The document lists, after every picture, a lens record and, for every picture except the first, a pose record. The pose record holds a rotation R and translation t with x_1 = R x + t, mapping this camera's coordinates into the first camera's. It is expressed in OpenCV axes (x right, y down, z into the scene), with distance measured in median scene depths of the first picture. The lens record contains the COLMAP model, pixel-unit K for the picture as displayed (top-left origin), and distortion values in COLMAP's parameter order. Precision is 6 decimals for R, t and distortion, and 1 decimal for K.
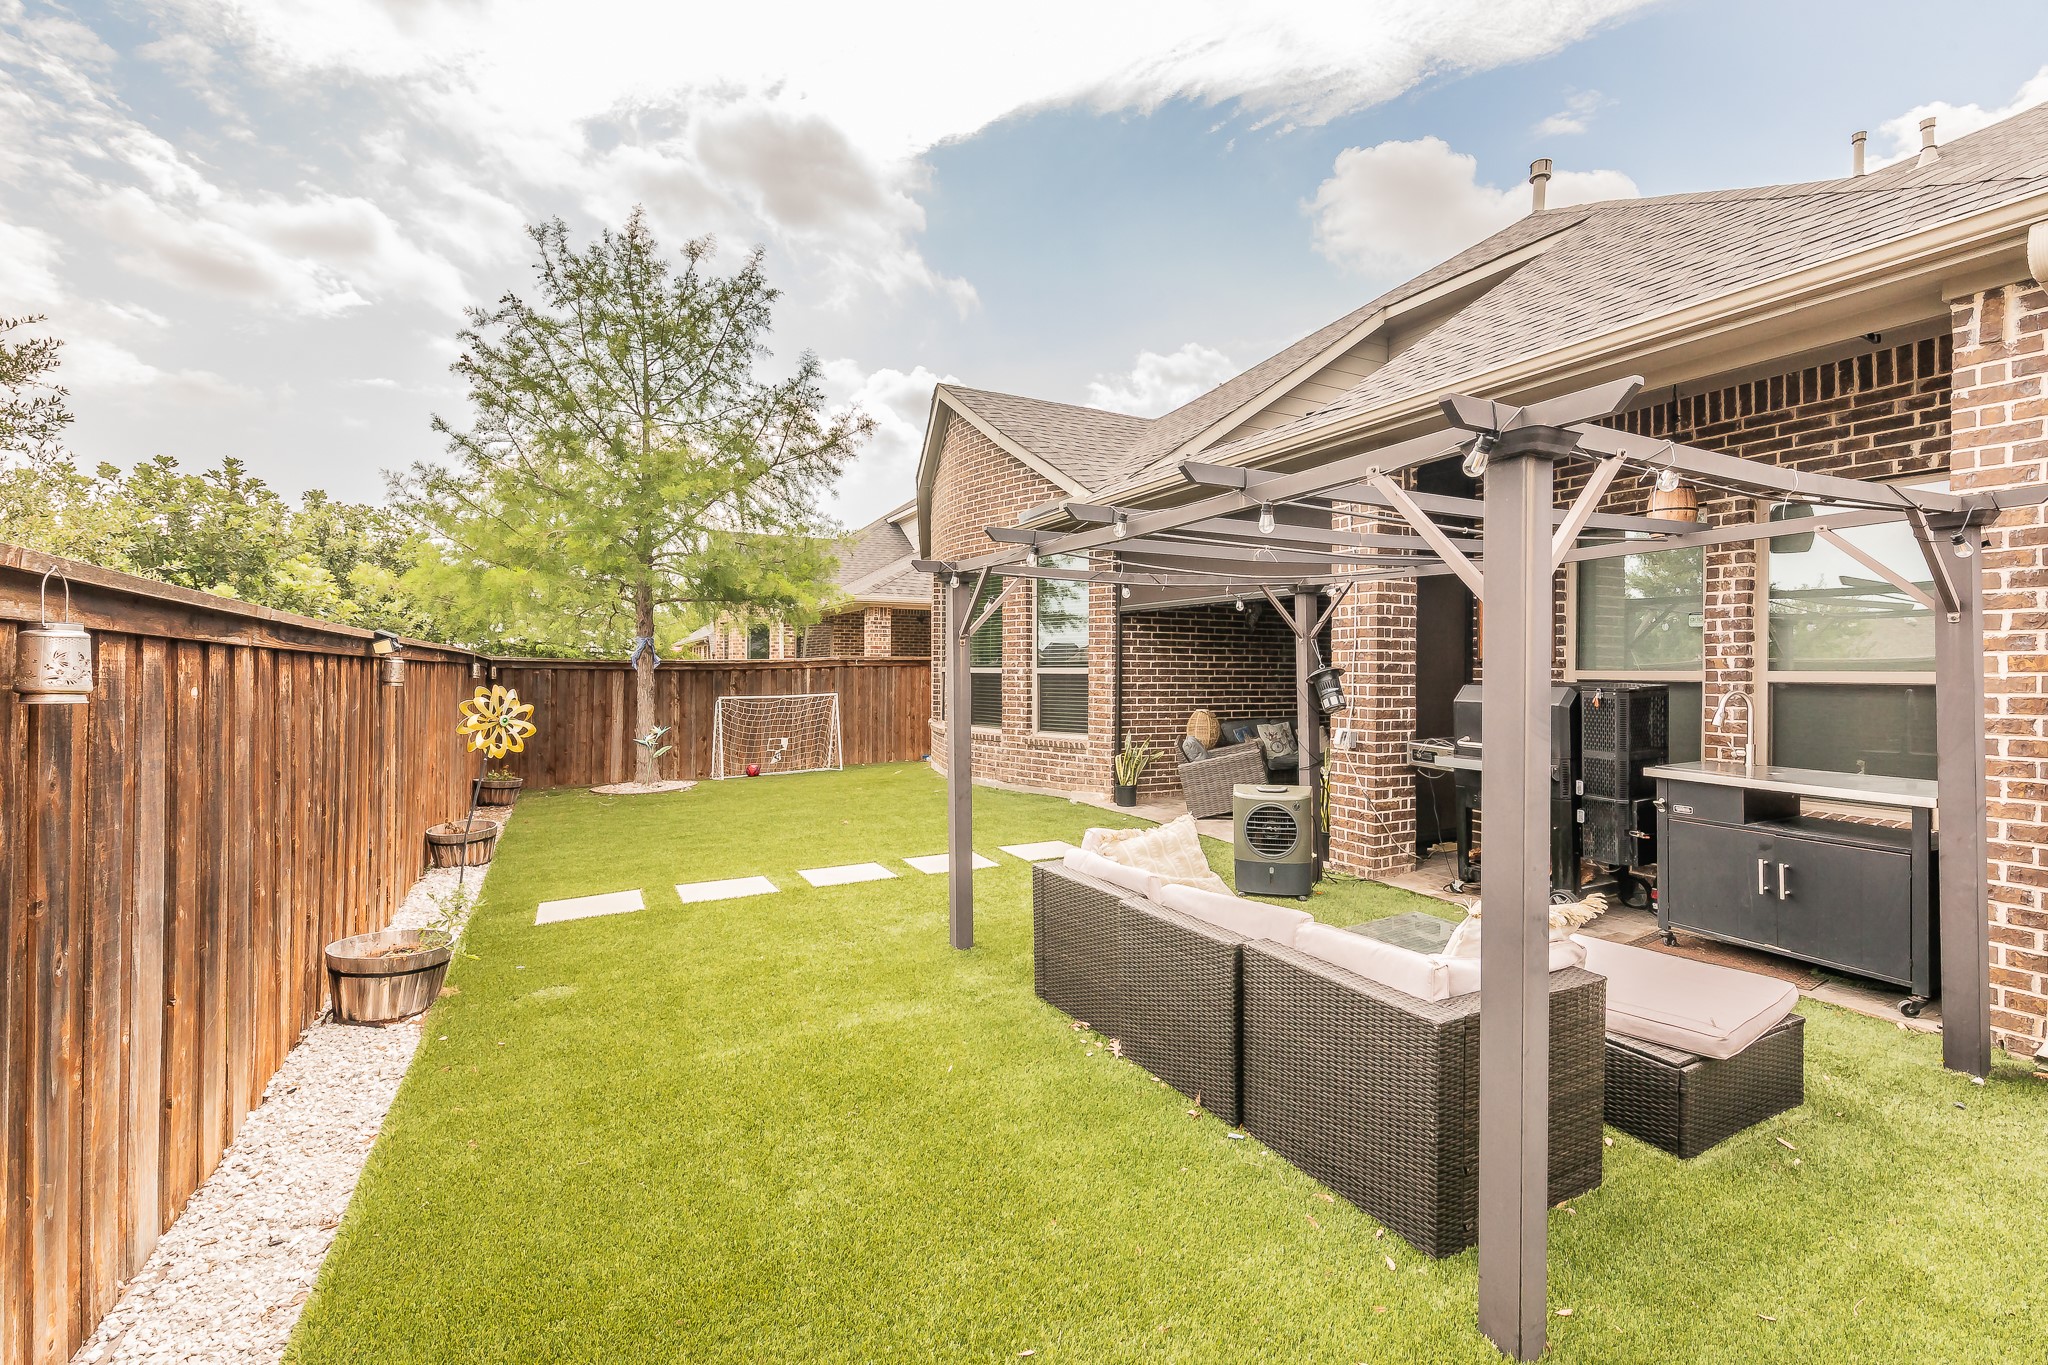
lens RADIAL K [[894.7, 0, 1014.8], [0, 894.7, 682.7], [0, 0, 1]] dist [0.000939, 0.000091]
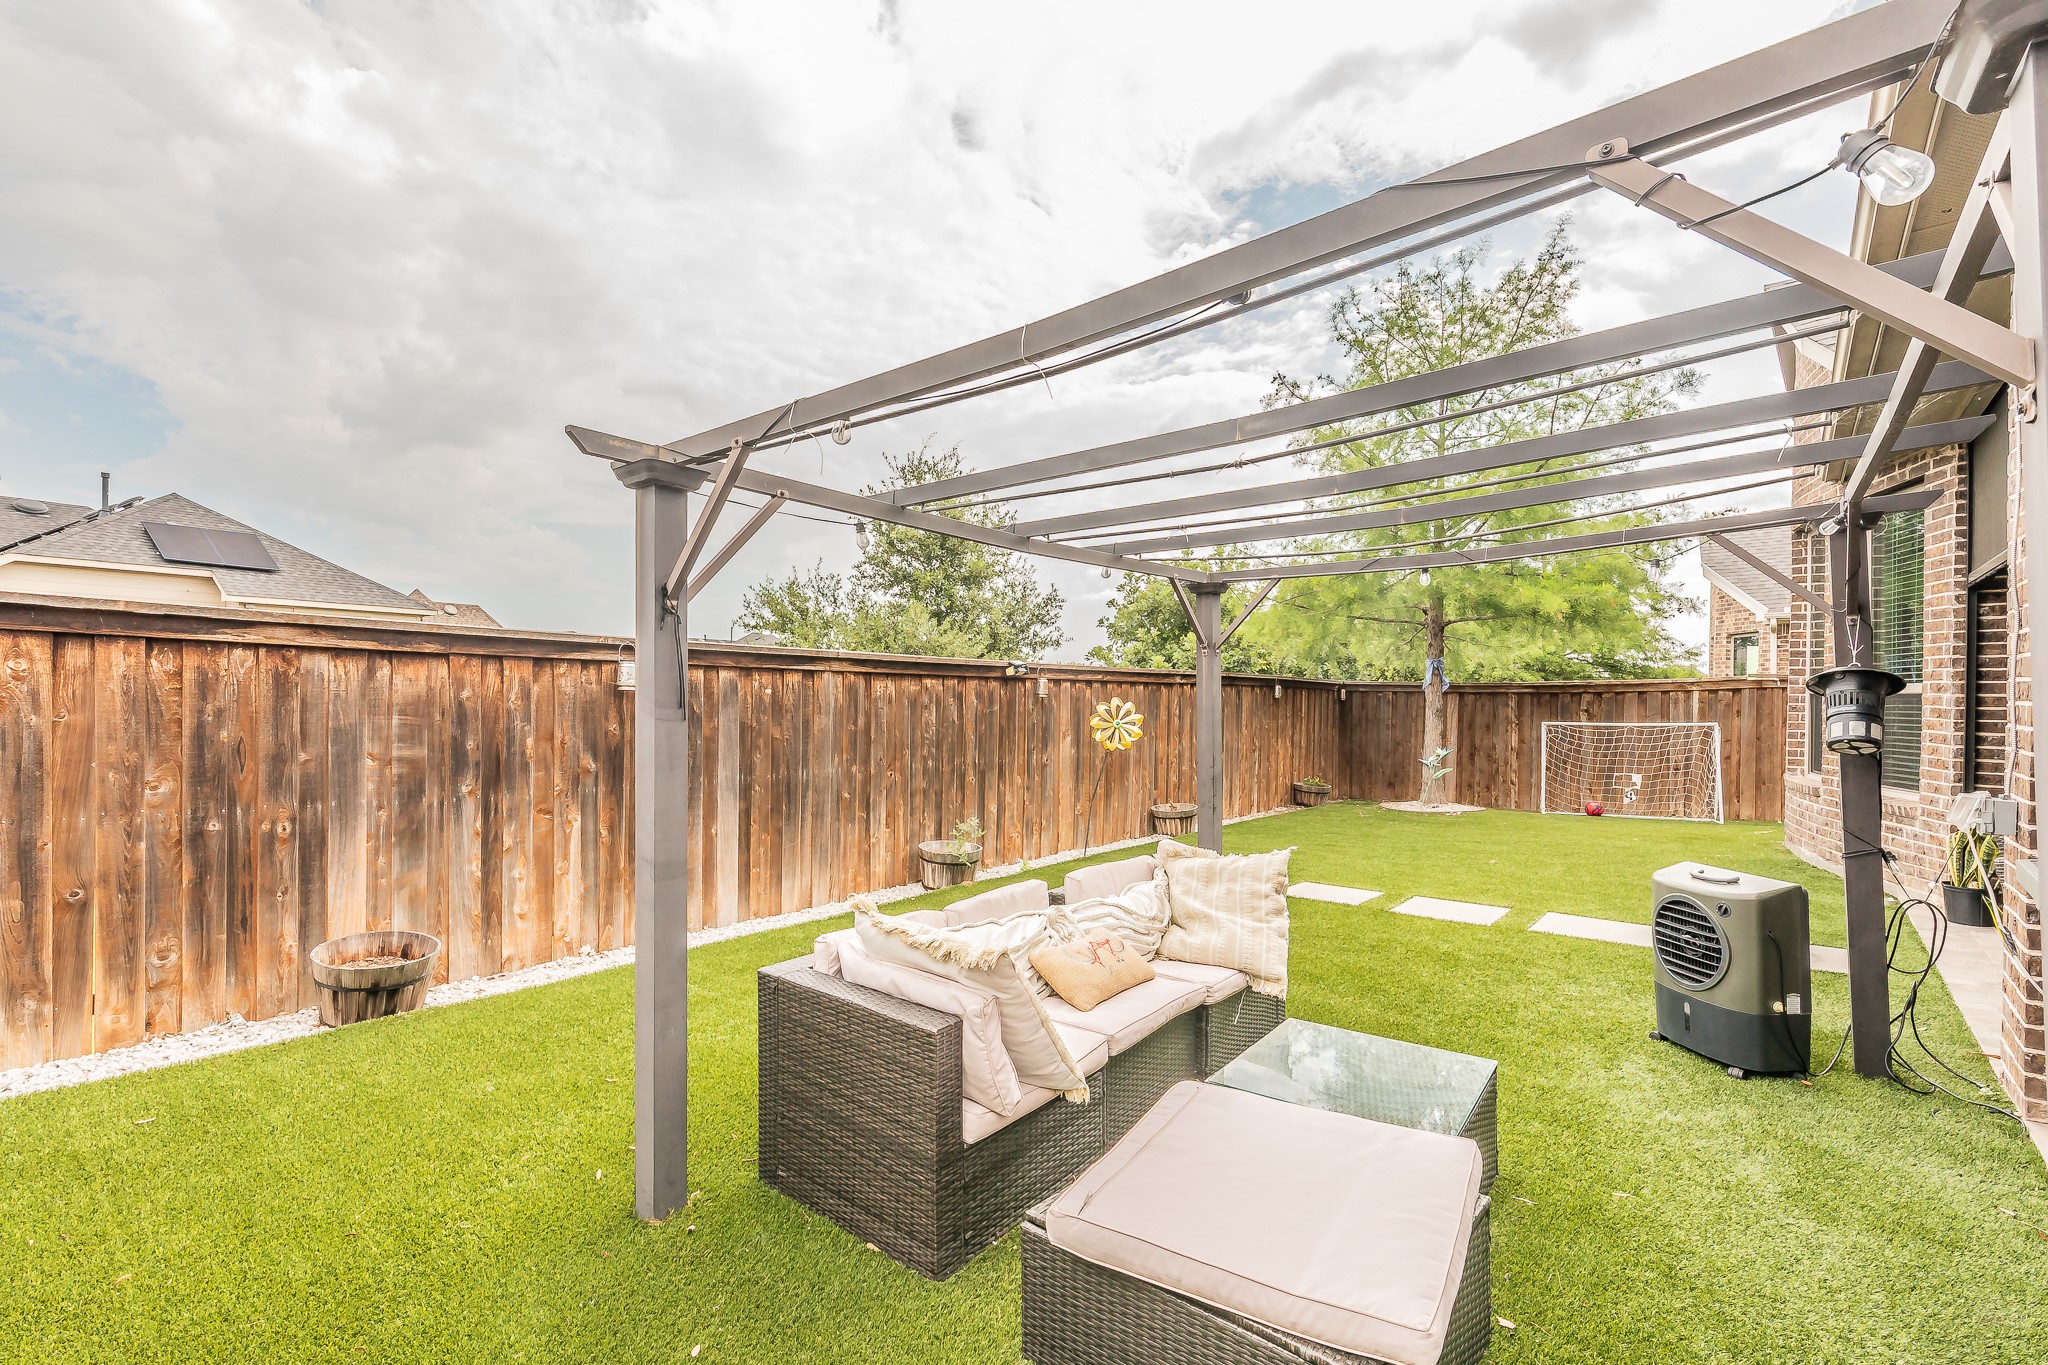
lens RADIAL K [[894.7, 0, 1014.8], [0, 894.7, 682.7], [0, 0, 1]] dist [0.000939, 0.000091]
pose [[0.382556, -0.012547, -0.923847, 0.317579], [-0.018877, 0.999593, -0.021393, 0.005974], [0.923739, 0.025624, 0.382163, 0.162790]]
